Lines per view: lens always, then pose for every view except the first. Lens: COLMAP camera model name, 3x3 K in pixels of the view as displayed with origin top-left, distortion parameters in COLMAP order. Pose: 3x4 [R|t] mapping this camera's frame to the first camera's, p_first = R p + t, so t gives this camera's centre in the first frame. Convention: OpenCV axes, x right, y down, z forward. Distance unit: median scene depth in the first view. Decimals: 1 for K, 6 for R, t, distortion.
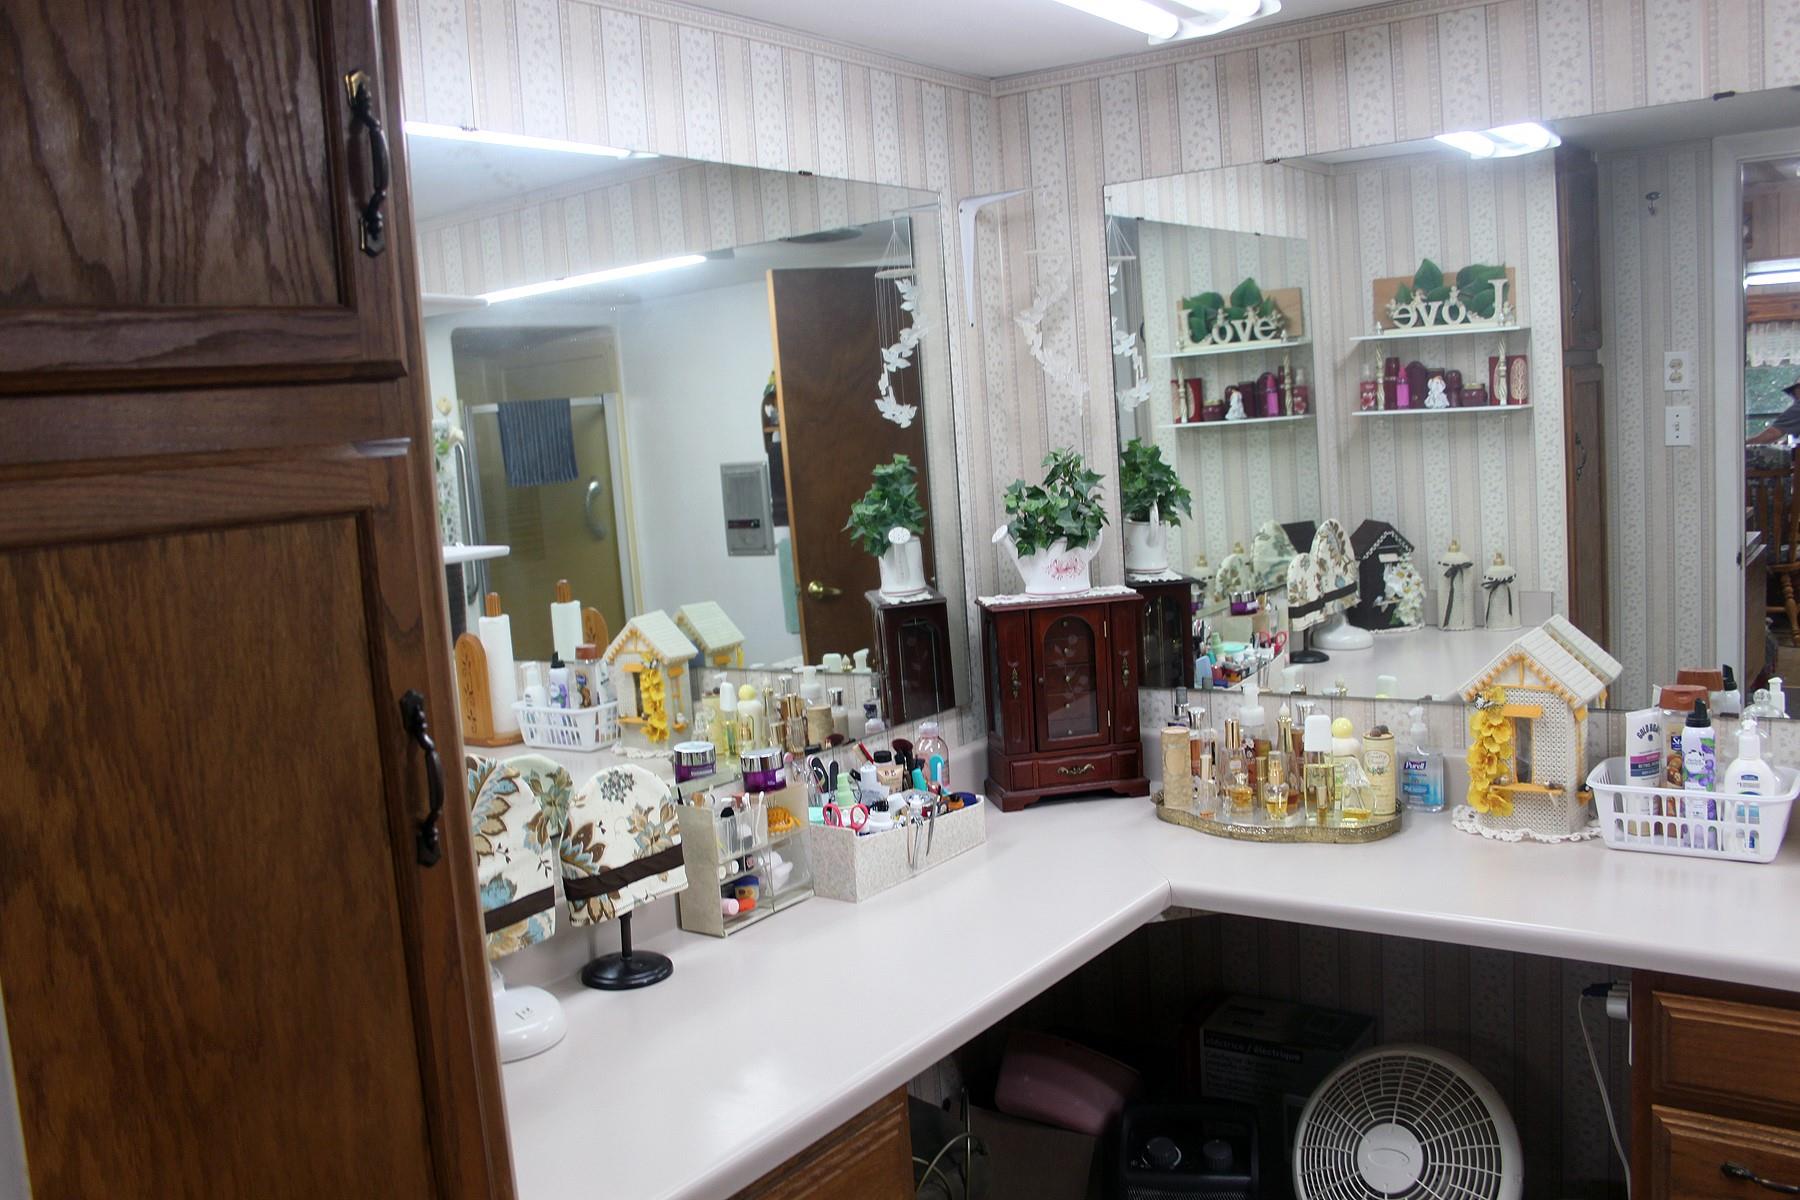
lens RADIAL K [[1575.4, 0, 898.9], [0, 1575.4, 603.3], [0, 0, 1]] dist [-0.105407, 0.082948]
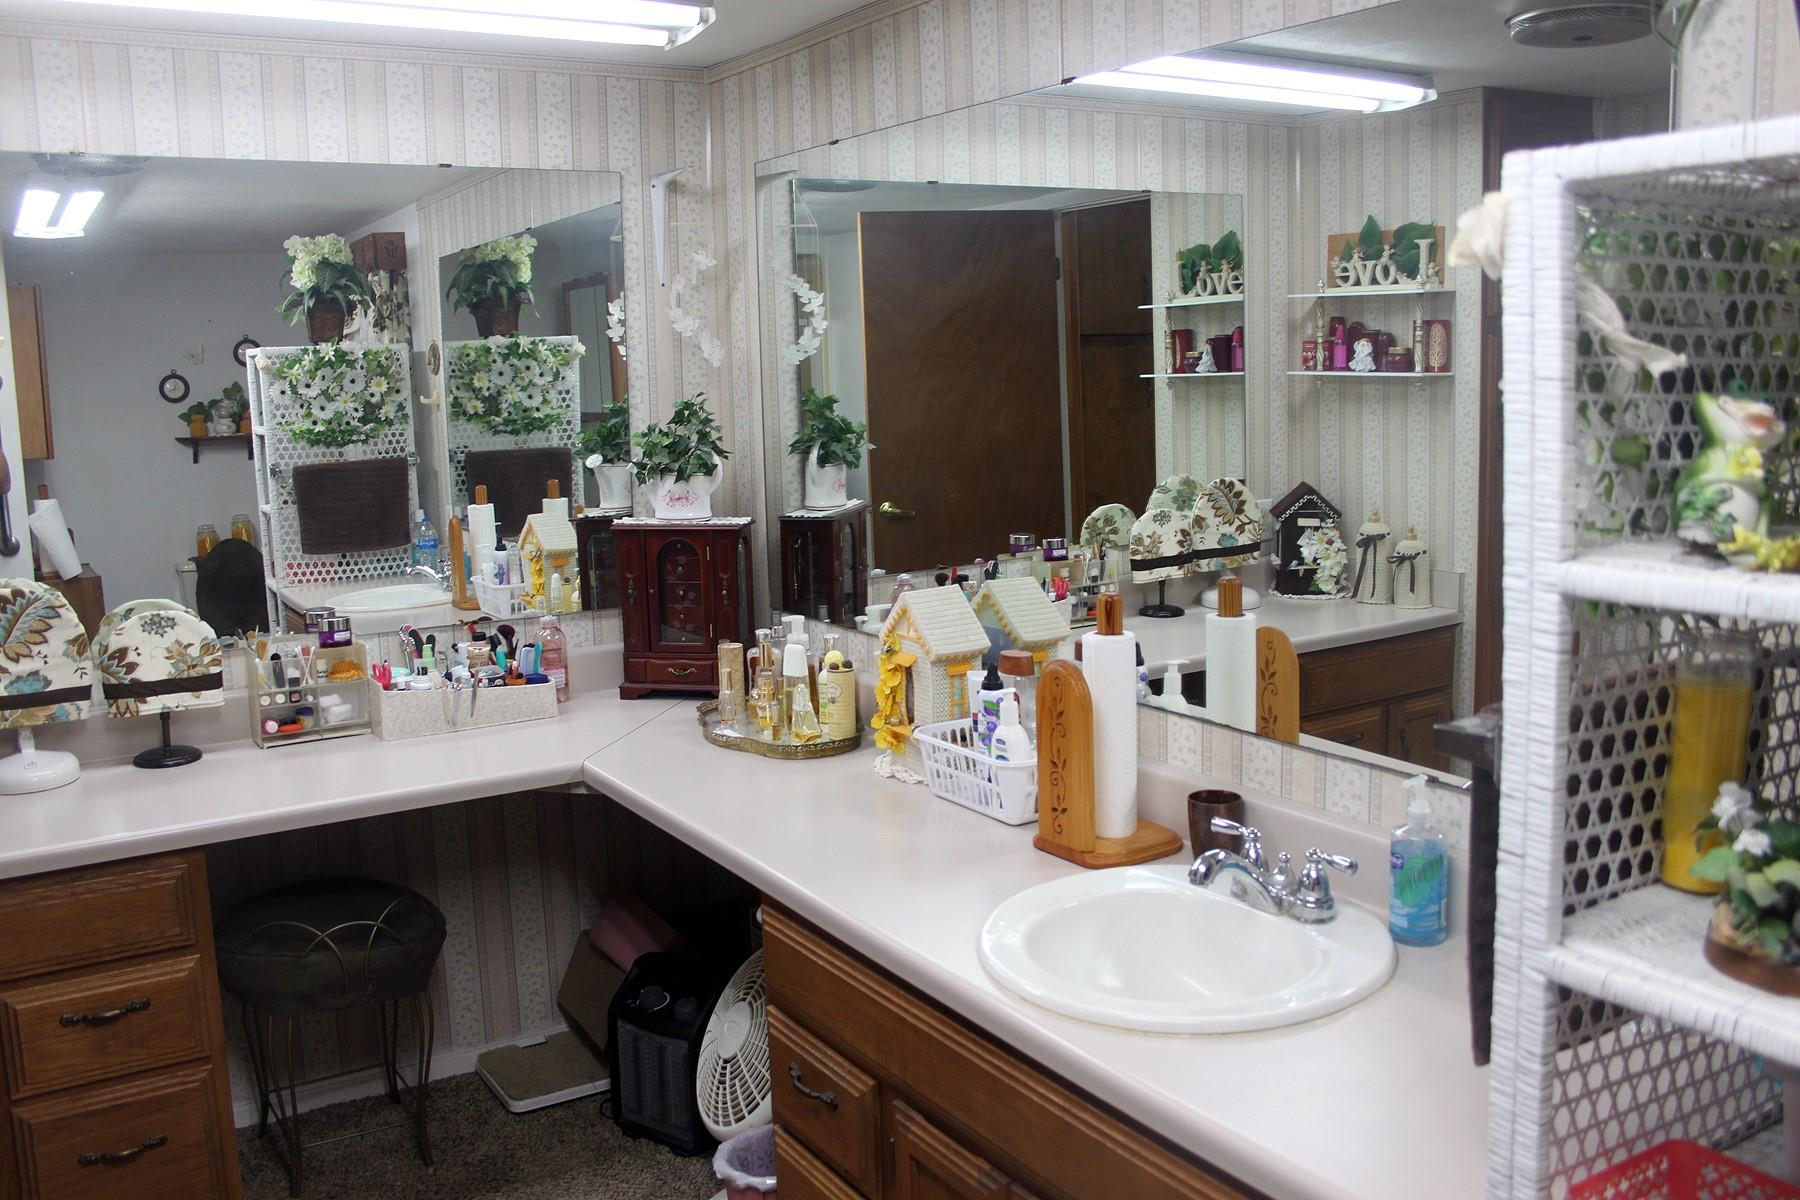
lens RADIAL K [[1575.4, 0, 894.8], [0, 1575.4, 615.4], [0, 0, 1]] dist [-0.105407, 0.082948]
pose [[0.919166, 0.107214, -0.378997, 0.471469], [-0.083365, 0.993395, 0.078841, -0.027650], [0.384946, -0.040873, 0.922033, -0.010798]]
